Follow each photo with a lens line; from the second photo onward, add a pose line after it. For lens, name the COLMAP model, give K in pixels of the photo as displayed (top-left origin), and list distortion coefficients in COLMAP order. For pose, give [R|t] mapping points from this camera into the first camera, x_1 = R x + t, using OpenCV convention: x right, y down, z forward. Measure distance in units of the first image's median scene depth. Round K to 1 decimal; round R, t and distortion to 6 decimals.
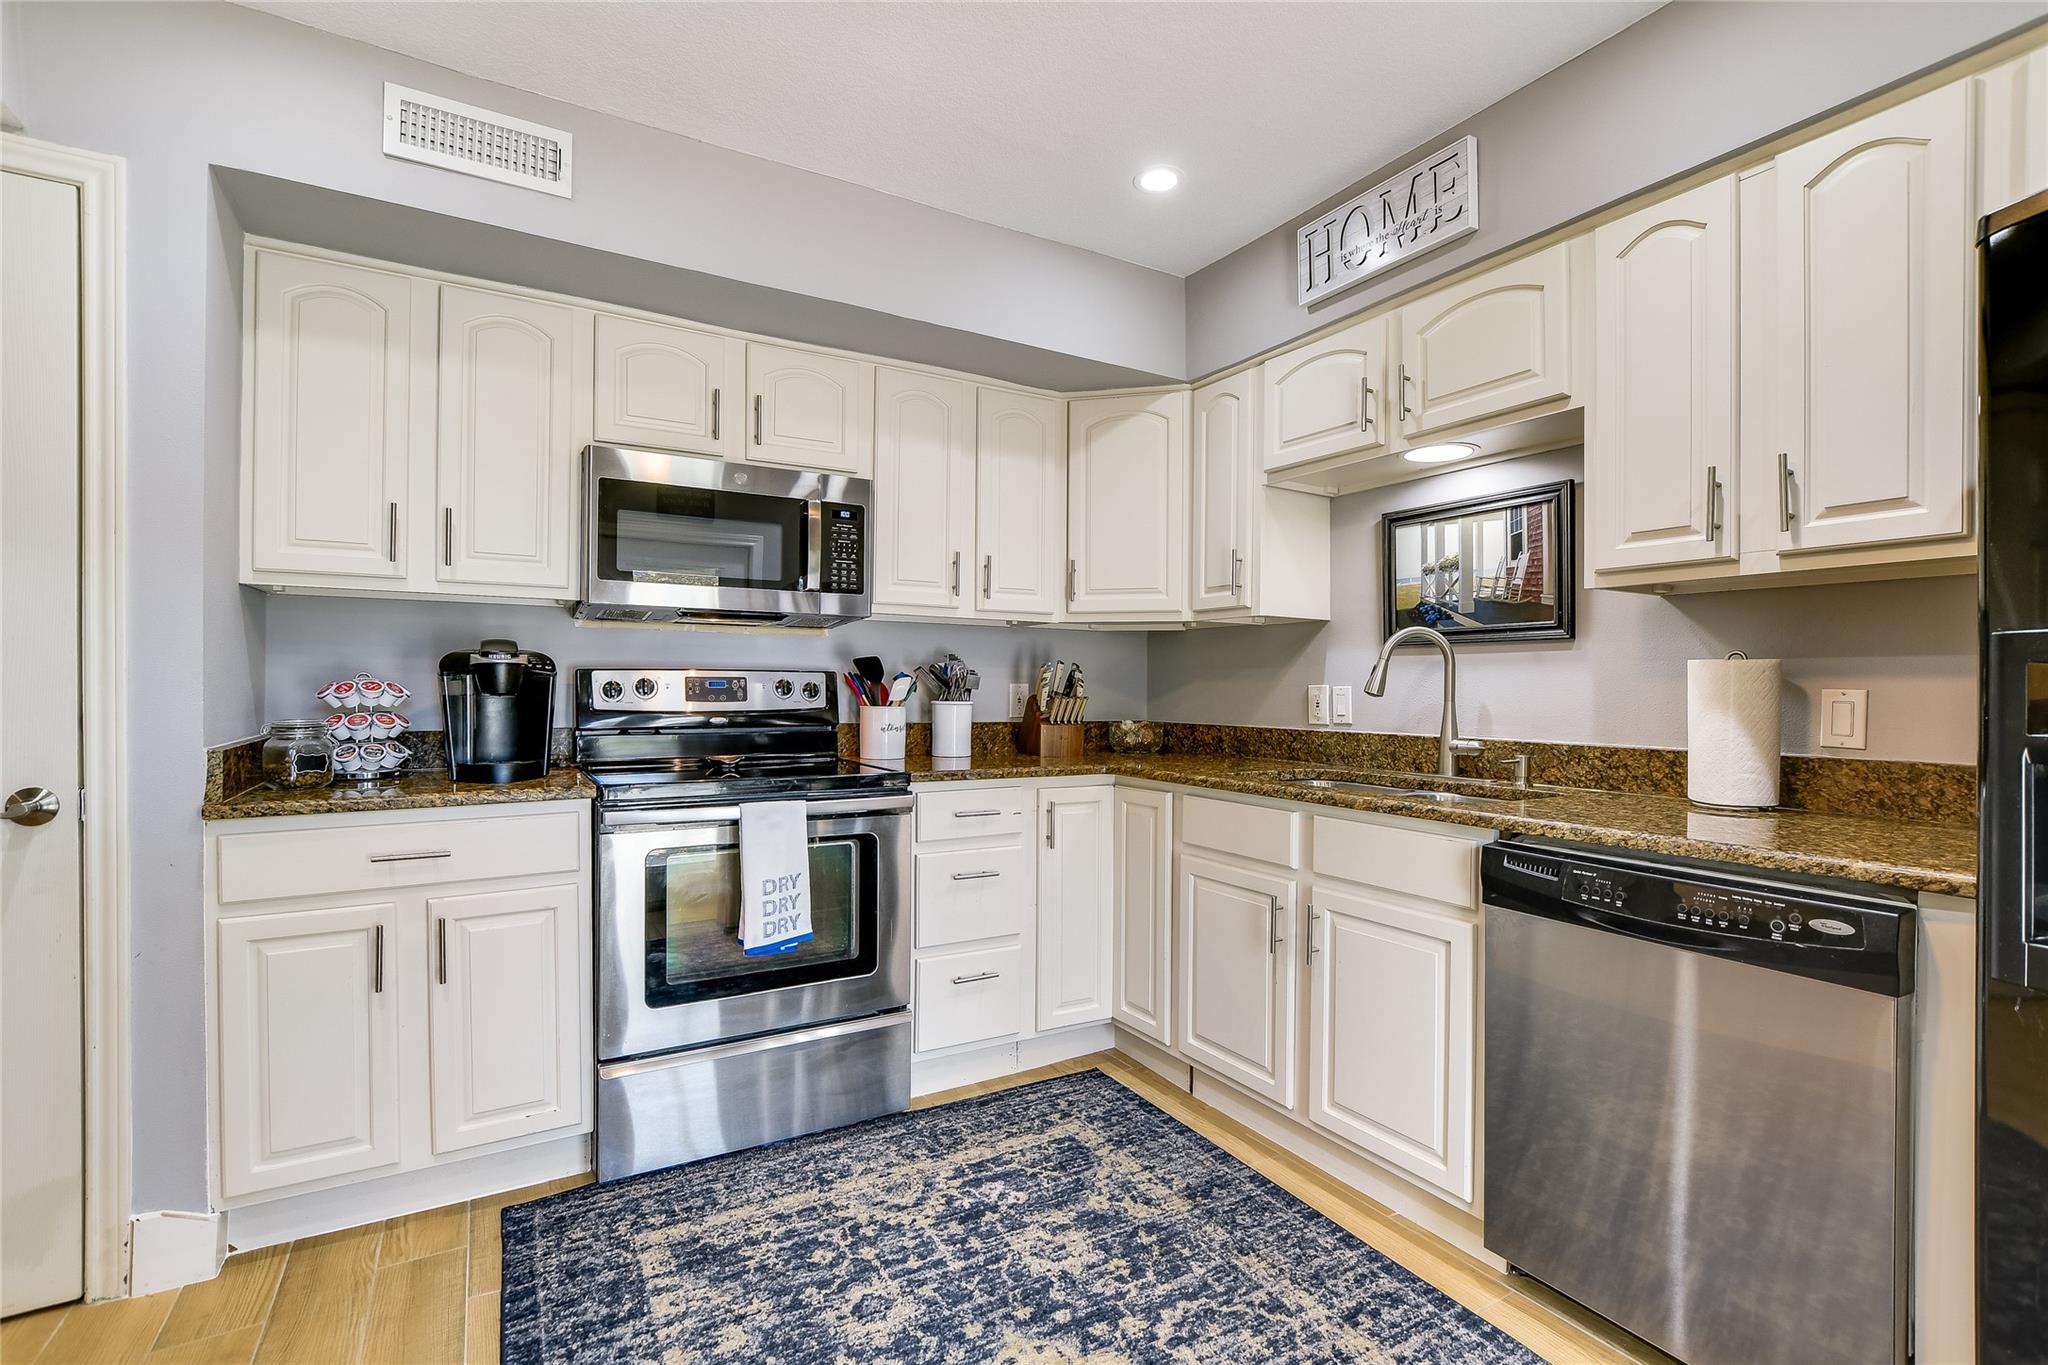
lens RADIAL K [[915.2, 0, 1010.9], [0, 915.2, 686.8], [0, 0, 1]] dist [-0.022338, 0.000565]
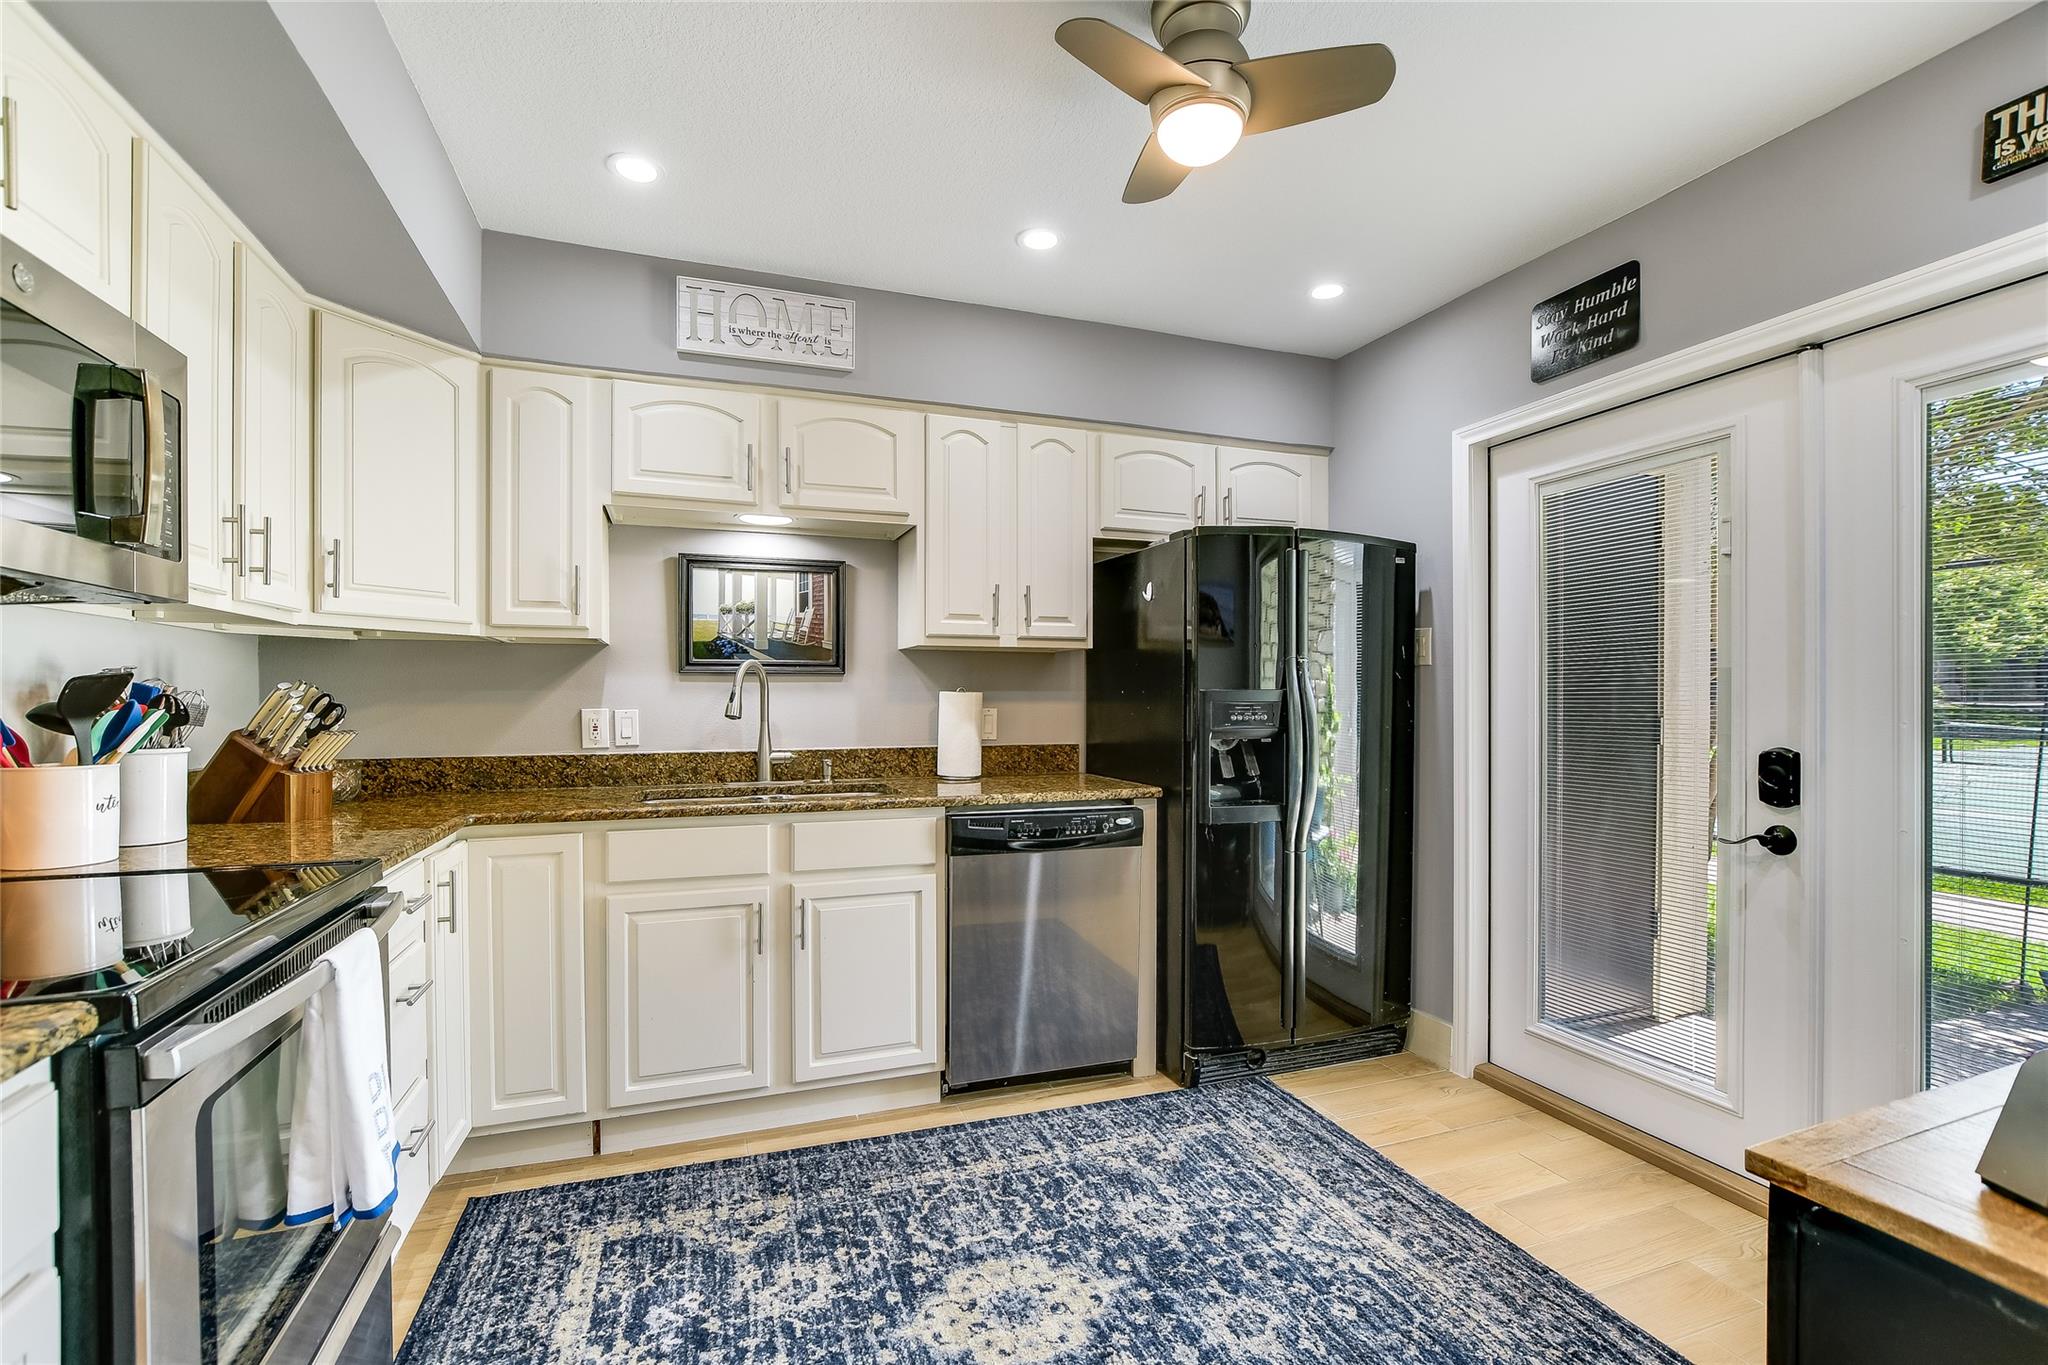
lens RADIAL K [[898.9, 0, 1021.8], [0, 898.9, 698.5], [0, 0, 1]] dist [-0.014937, 0.000143]
pose [[0.176547, -0.012668, 0.984211, -0.717657], [0.001654, 0.999920, 0.012574, -0.032367], [-0.984291, -0.000591, 0.176554, 0.484505]]
